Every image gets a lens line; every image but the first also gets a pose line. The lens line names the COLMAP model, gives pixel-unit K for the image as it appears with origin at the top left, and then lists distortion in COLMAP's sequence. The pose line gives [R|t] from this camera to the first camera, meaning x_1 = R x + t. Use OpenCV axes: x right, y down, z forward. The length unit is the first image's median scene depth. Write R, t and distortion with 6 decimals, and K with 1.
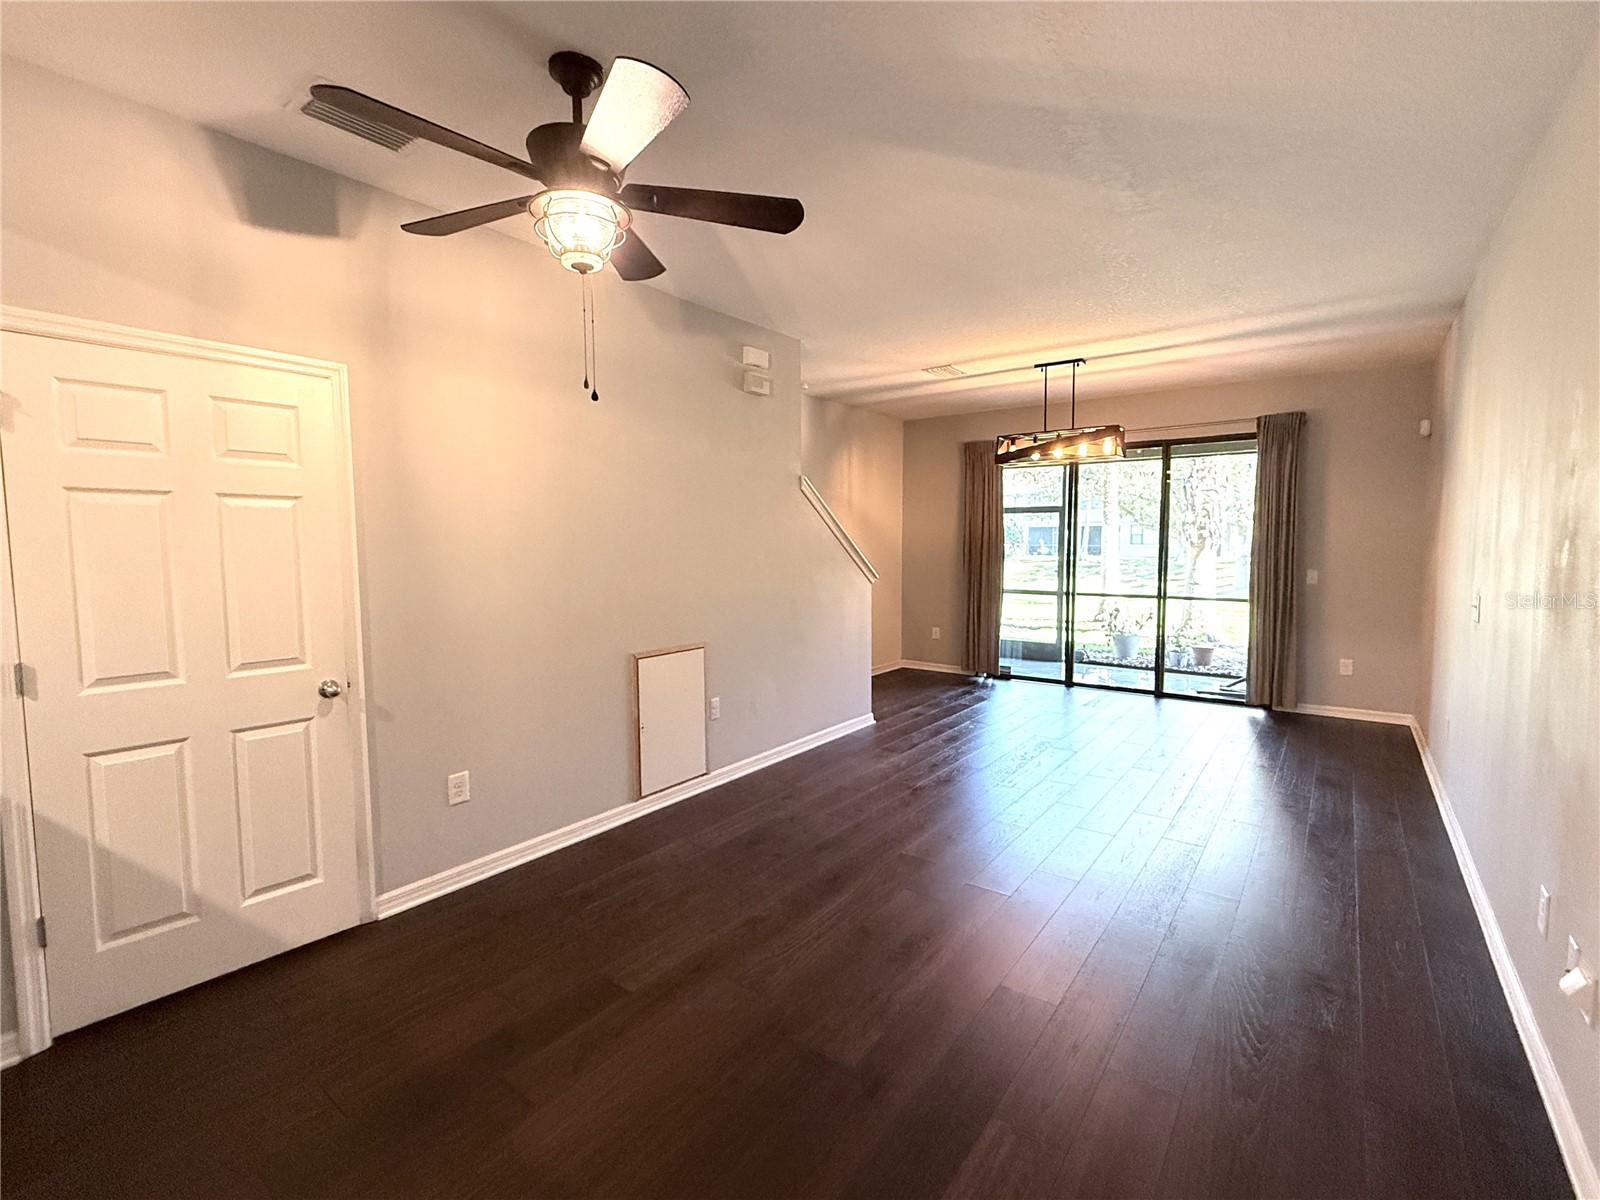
lens RADIAL K [[705.7, 0, 800.0], [0, 705.7, 600.0], [0, 0, 1]] dist [0.001203, 0.000215]
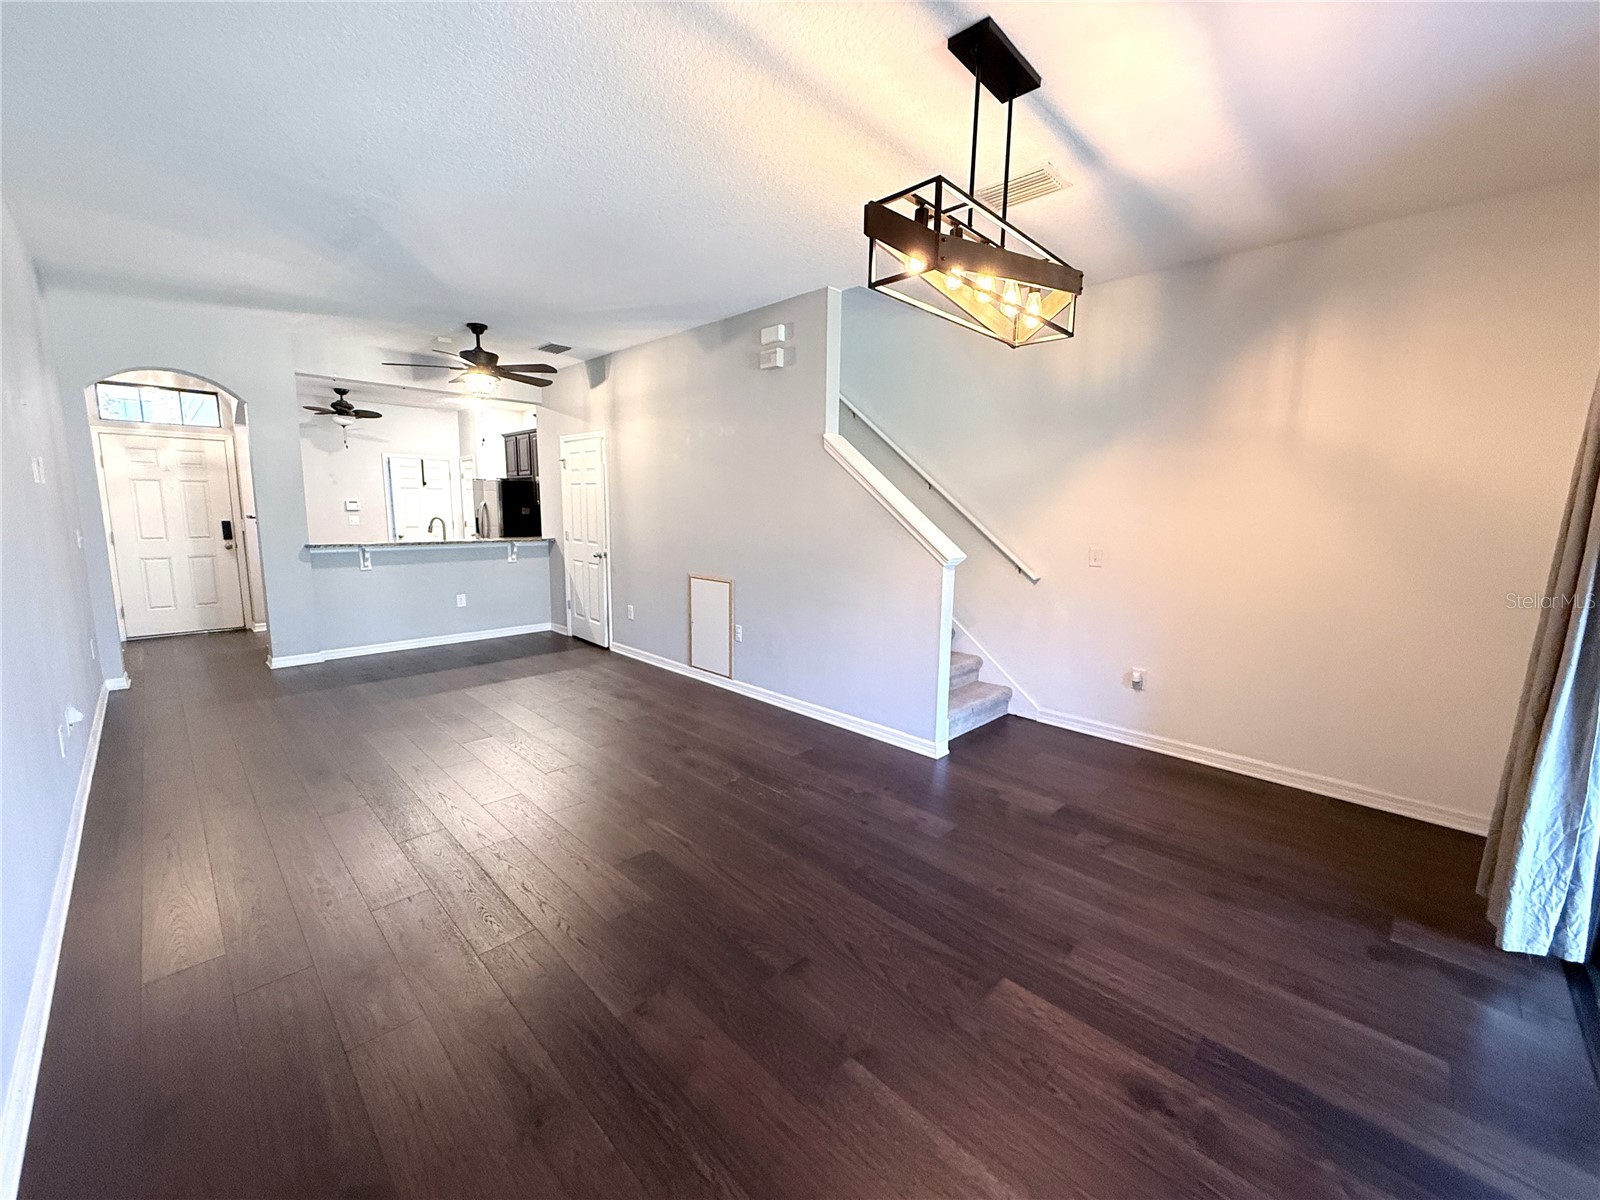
lens RADIAL K [[640.2, 0, 800.0], [0, 640.2, 600.0], [0, 0, 1]] dist [0.001084, 0.000375]
pose [[-0.124847, 0.147165, -0.981201, 1.093327], [-0.101059, 0.981909, 0.160130, -0.112928], [0.987016, 0.119151, -0.107716, 1.344304]]
